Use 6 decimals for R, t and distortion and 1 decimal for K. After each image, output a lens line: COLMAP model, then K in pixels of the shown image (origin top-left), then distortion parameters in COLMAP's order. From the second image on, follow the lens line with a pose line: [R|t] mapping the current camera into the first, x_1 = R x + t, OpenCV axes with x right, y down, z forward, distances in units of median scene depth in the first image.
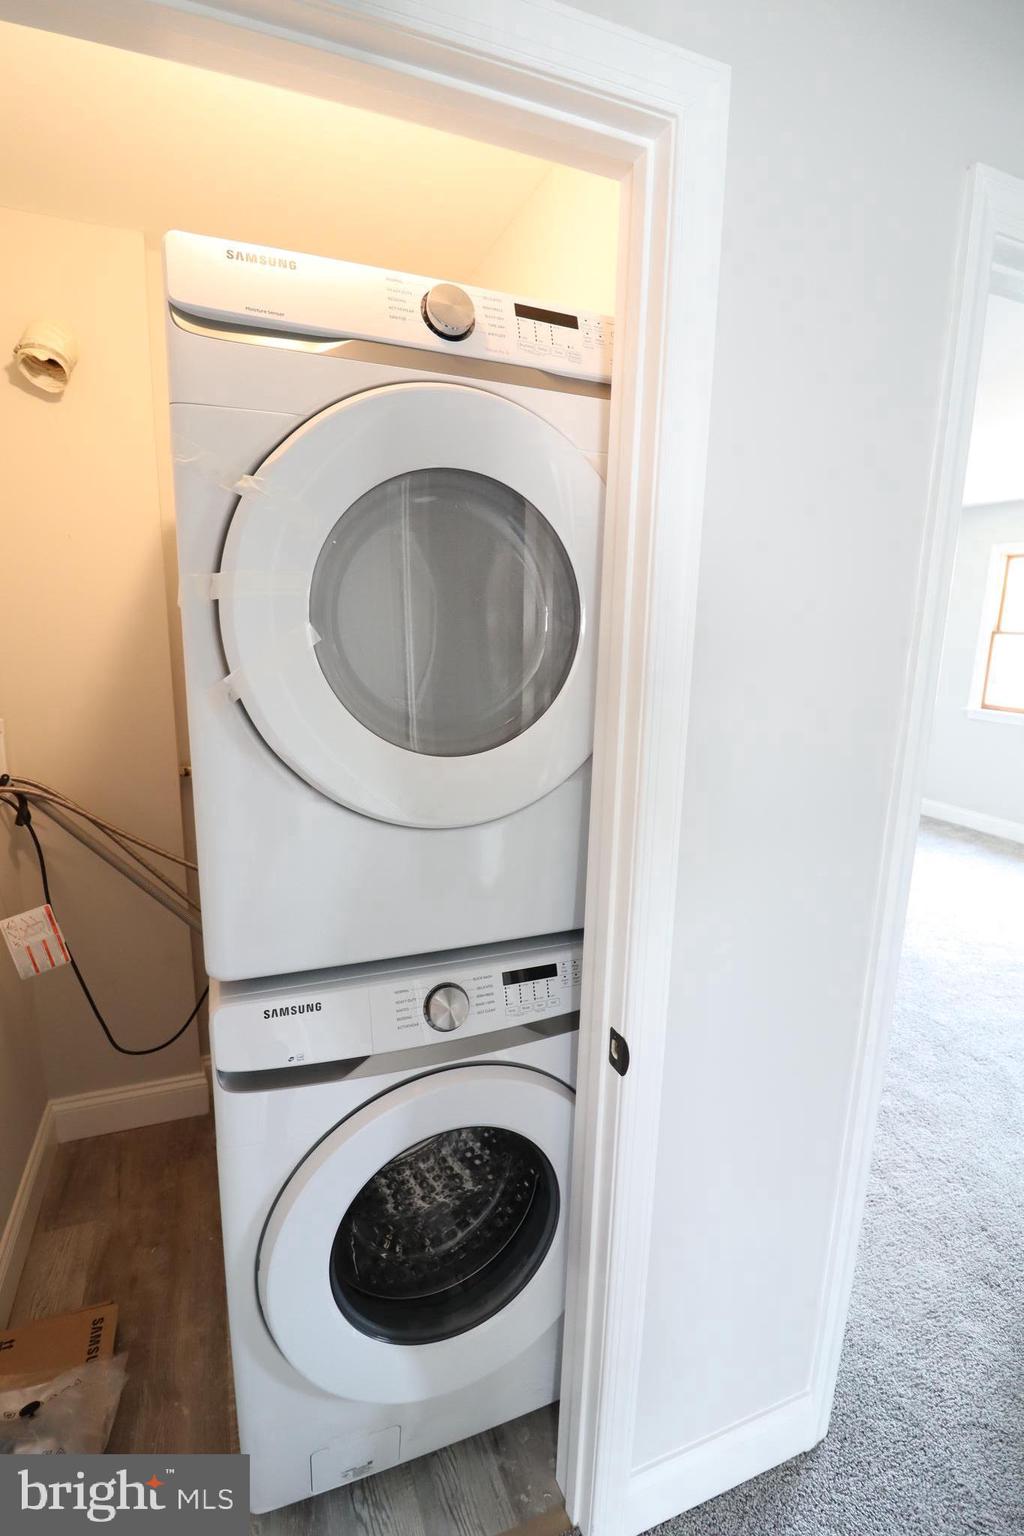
lens RADIAL K [[712.3, 0, 512.0], [0, 712.3, 768.0], [0, 0, 1]] dist [-0.002327, -0.011411]
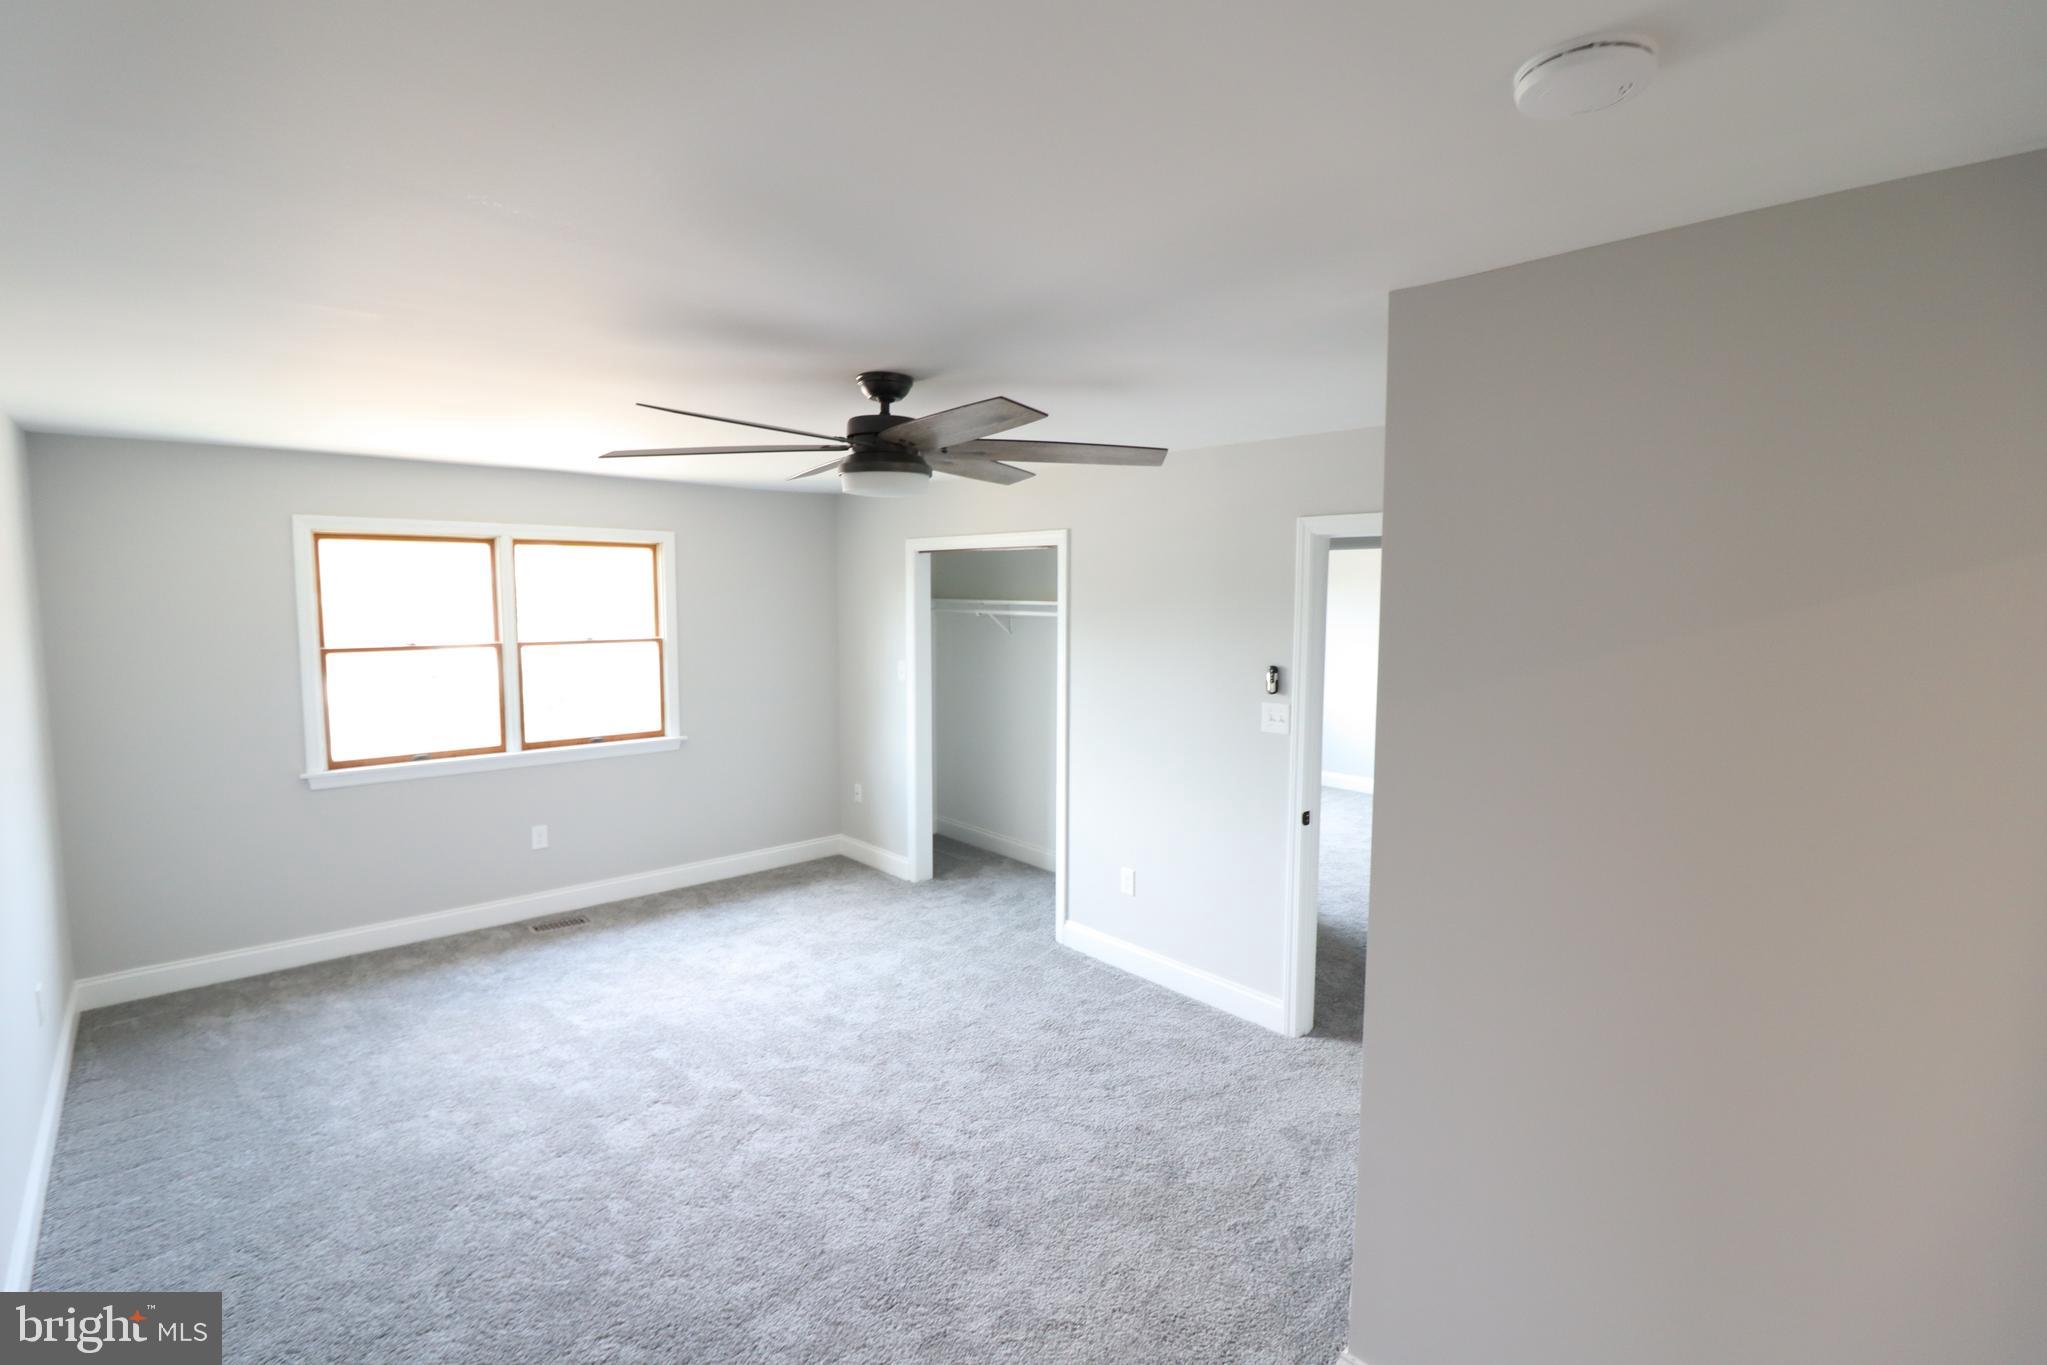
lens RADIAL K [[949.3, 0, 1013.6], [0, 949.3, 676.3], [0, 0, 1]] dist [-0.002327, -0.011411]
pose [[-0.355114, -0.114331, 0.927805, -0.334495], [0.172407, 0.967458, 0.185206, -0.222443], [-0.918787, 0.225729, -0.323847, 0.720369]]
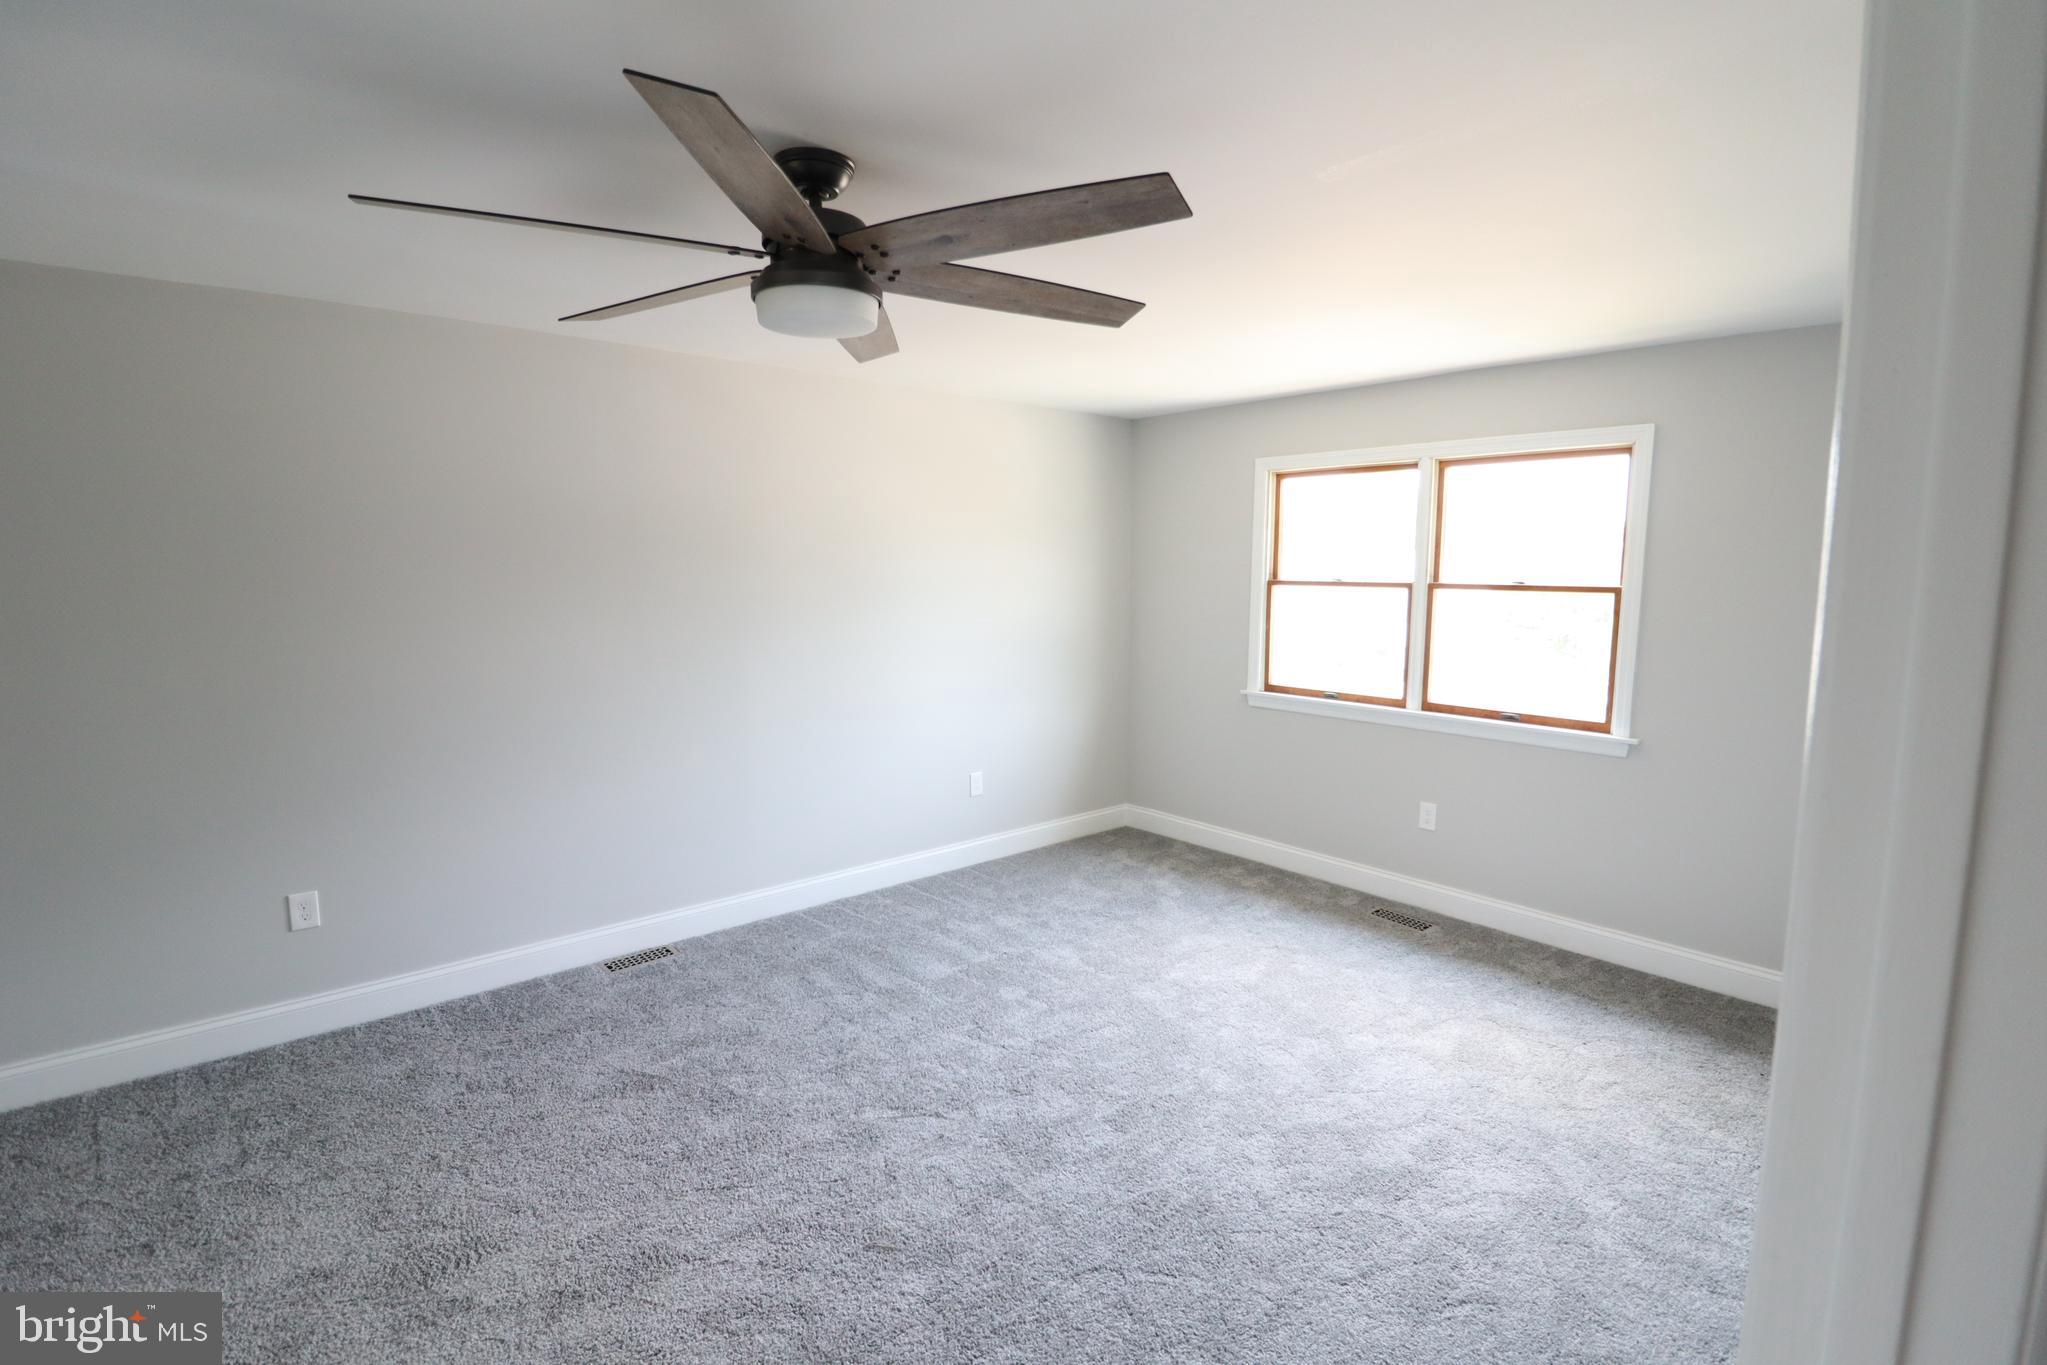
lens RADIAL K [[959.8, 0, 1046.1], [0, 959.8, 687.3], [0, 0, 1]] dist [-0.001199, 0.000048]
pose [[0.935577, -0.064395, 0.347202, 0.141040], [0.088089, 0.994708, -0.052880, -0.058748], [-0.341959, 0.080058, 0.936298, 0.202834]]
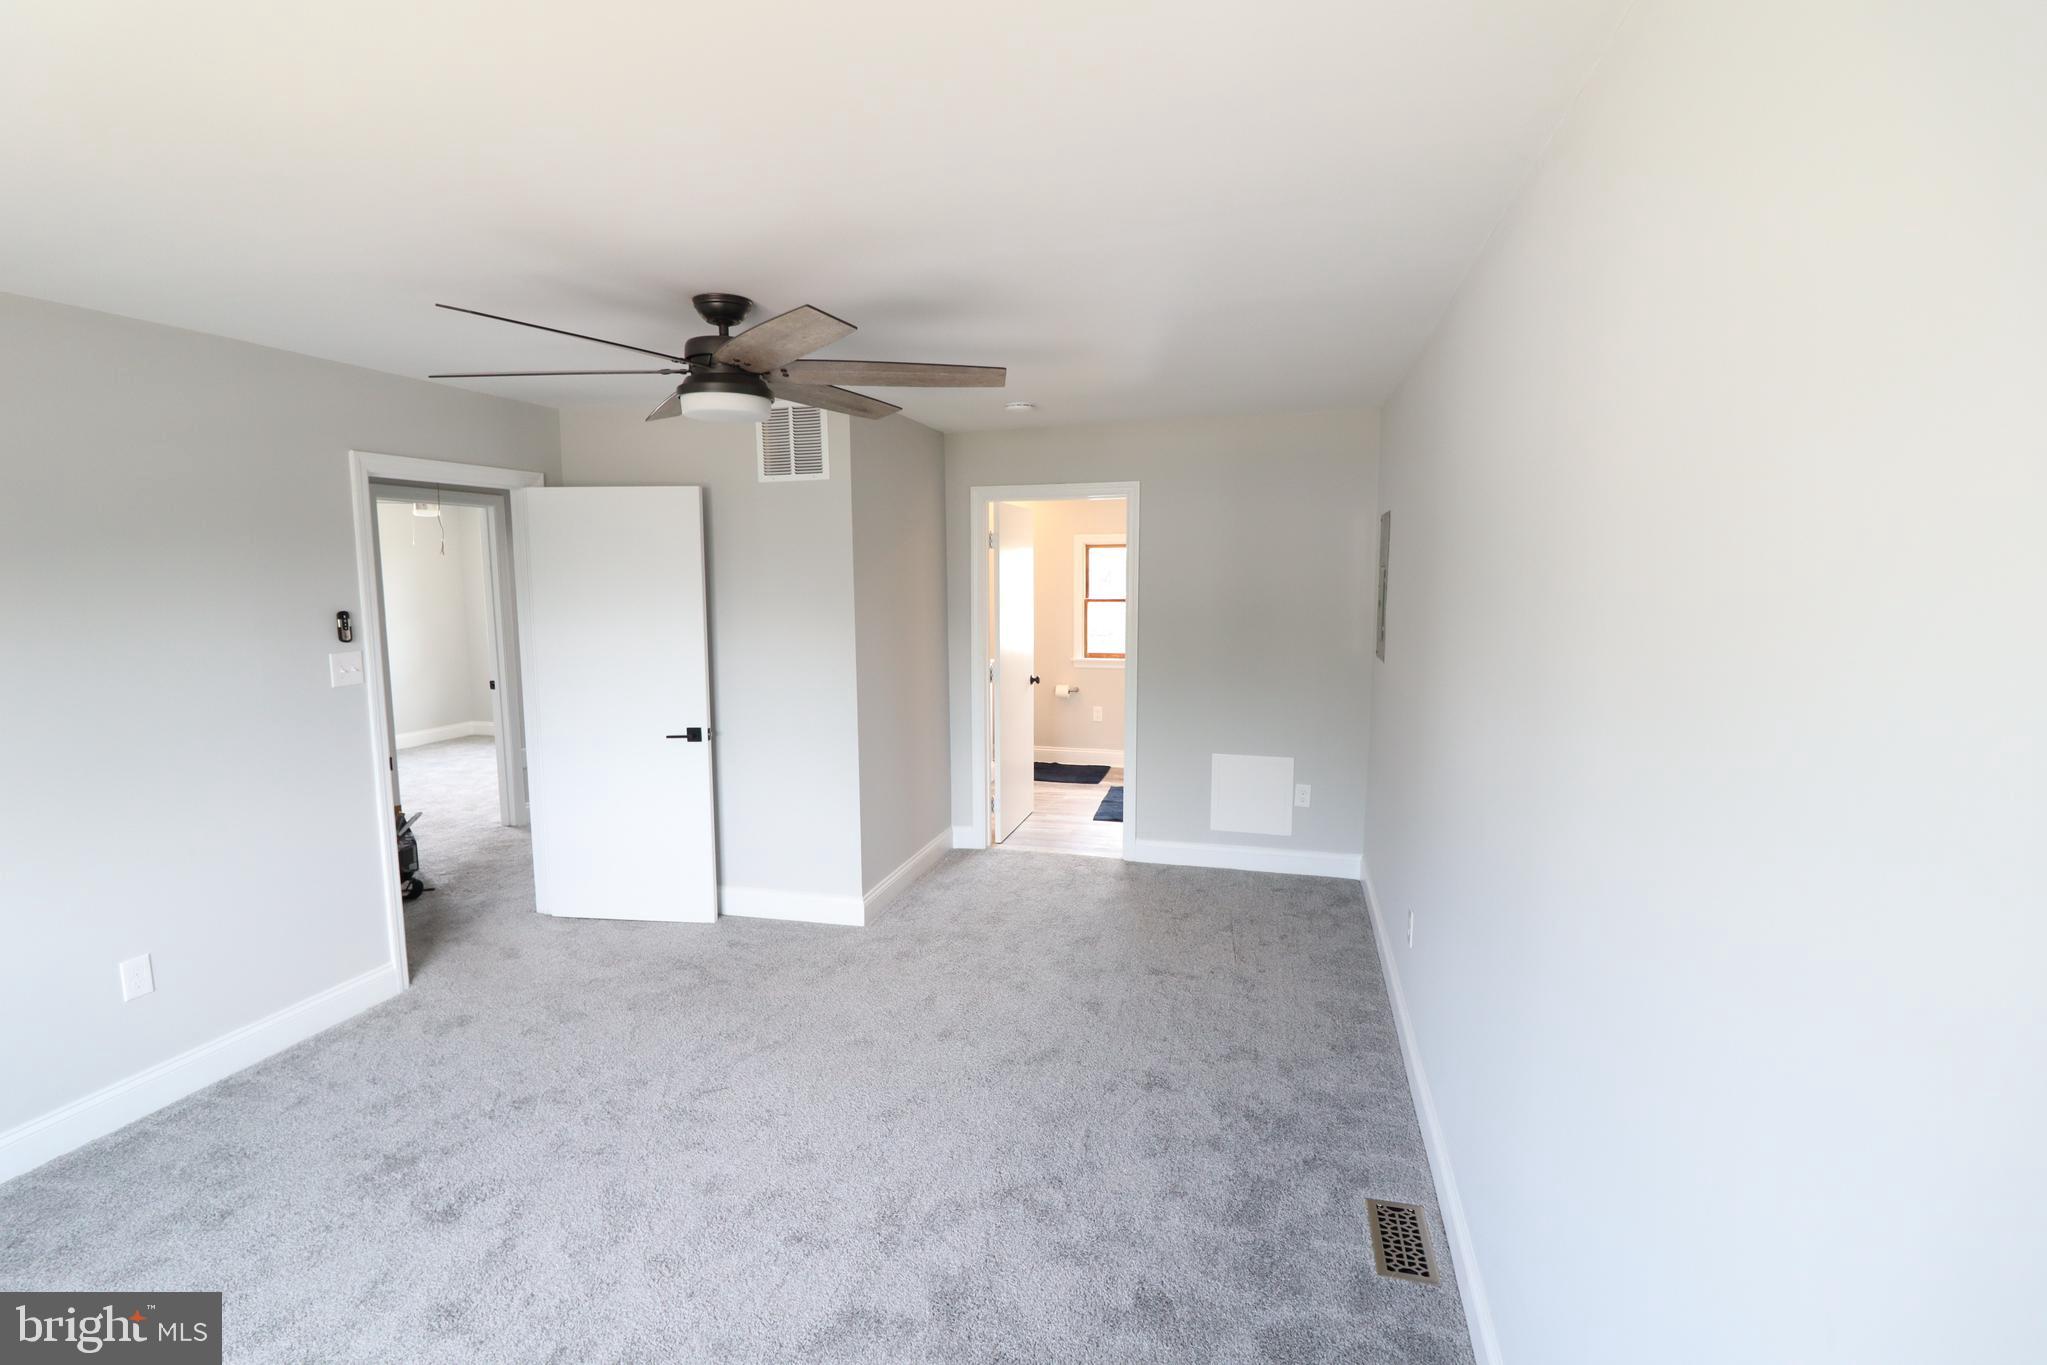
lens RADIAL K [[939.8, 0, 1023.5], [0, 939.8, 682.5], [0, 0, 1]] dist [0.004197, -0.009943]
pose [[-0.600162, 0.076557, -0.796206, 0.532475], [-0.166525, 0.961640, 0.217986, -0.235378], [0.782352, 0.263415, -0.564392, 1.061365]]
